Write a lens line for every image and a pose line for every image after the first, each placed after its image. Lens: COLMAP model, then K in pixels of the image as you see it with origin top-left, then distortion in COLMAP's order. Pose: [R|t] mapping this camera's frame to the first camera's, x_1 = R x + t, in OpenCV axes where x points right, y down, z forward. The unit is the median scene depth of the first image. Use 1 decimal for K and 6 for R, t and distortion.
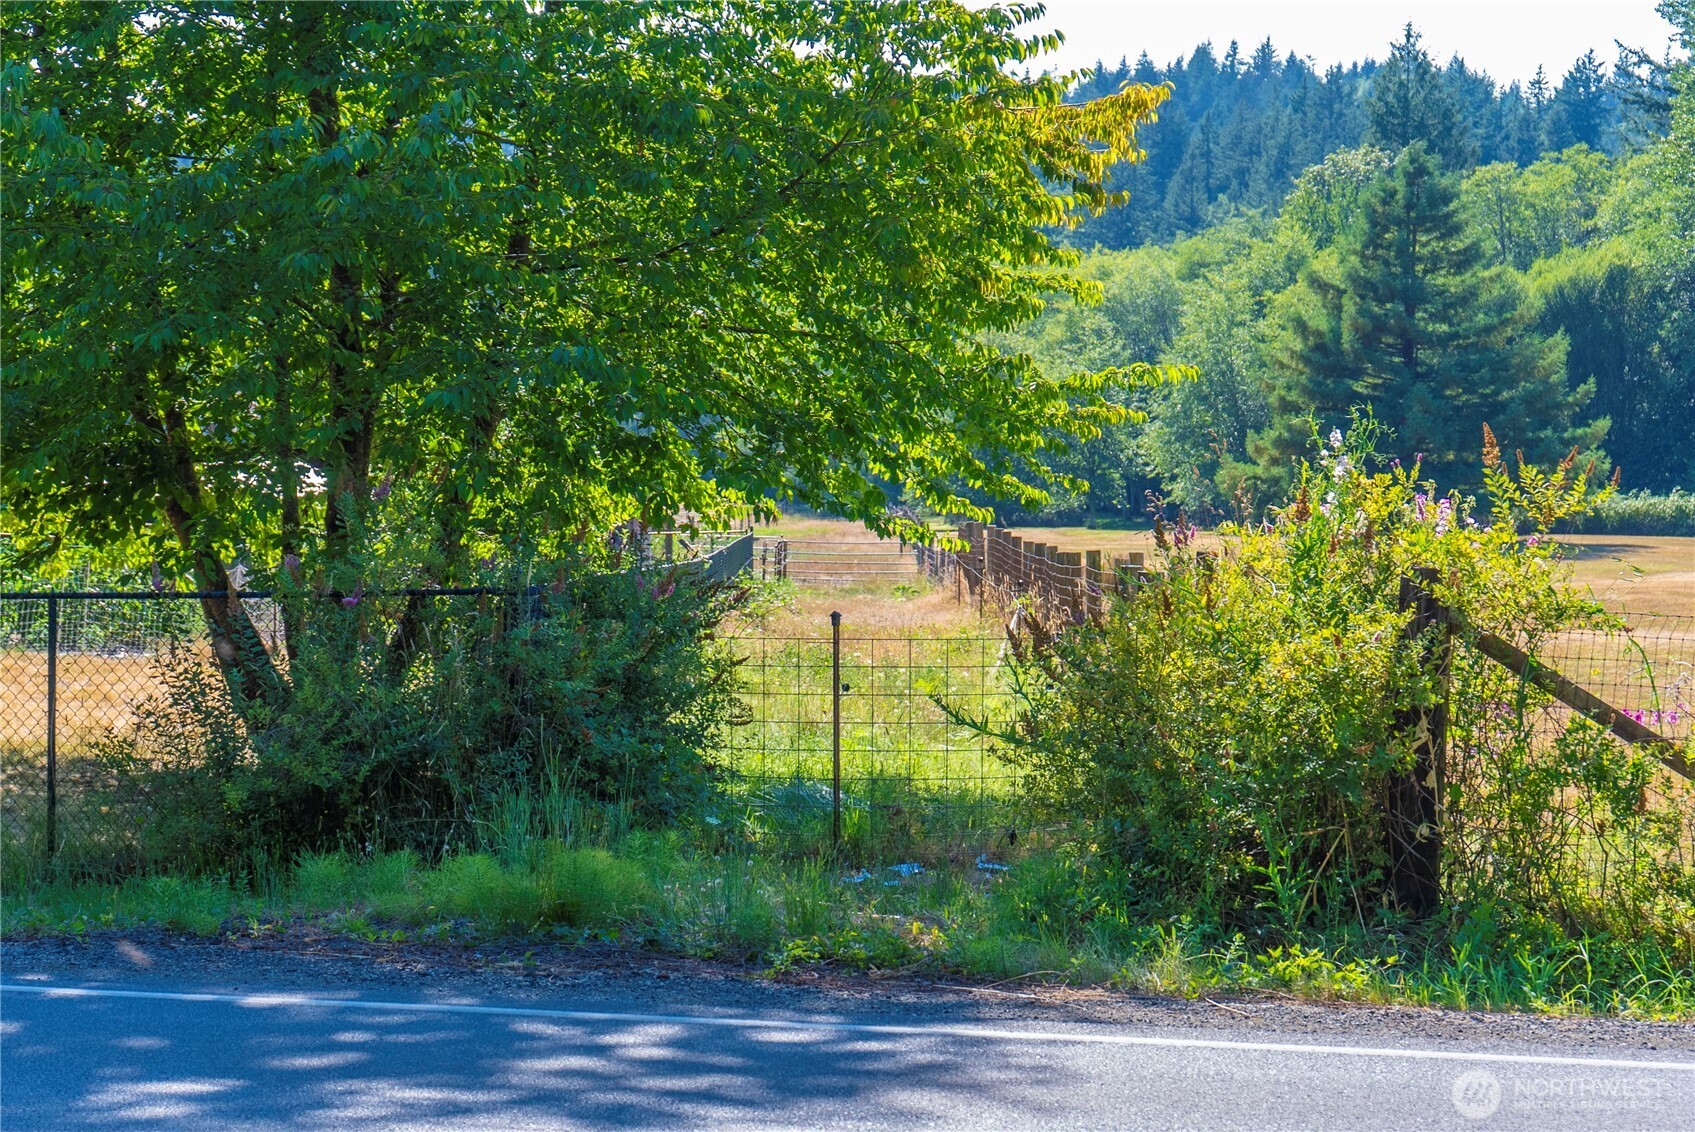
lens RADIAL K [[3556.4, 0, 847.6], [0, 3556.4, 545.6], [0, 0, 1]] dist [0.087798, 0.010619]
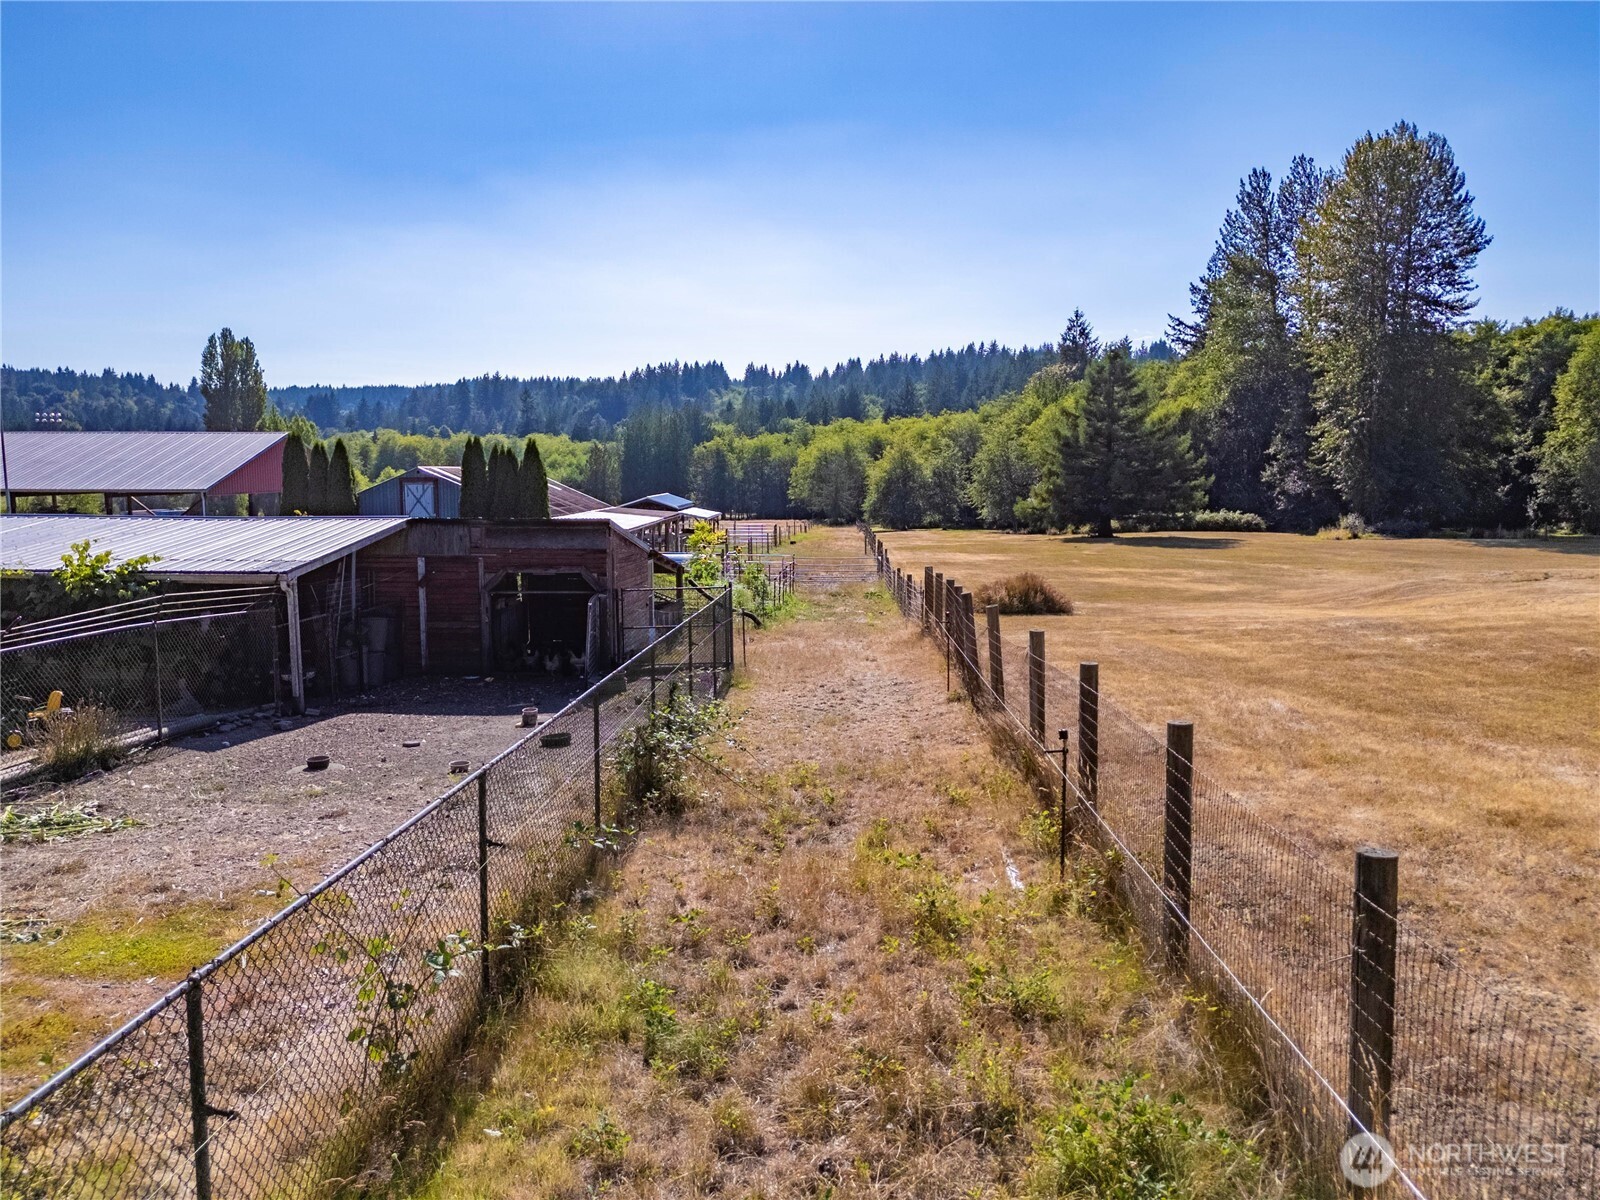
lens RADIAL K [[1175.7, 0, 800.0], [0, 1175.7, 600.0], [0, 0, 1]] dist [0.061883, -0.053463]
pose [[0.999210, -0.012797, -0.037636, 0.002709], [0.015069, 0.998041, 0.060715, -0.008943], [0.036785, -0.061234, 0.997445, 0.286989]]
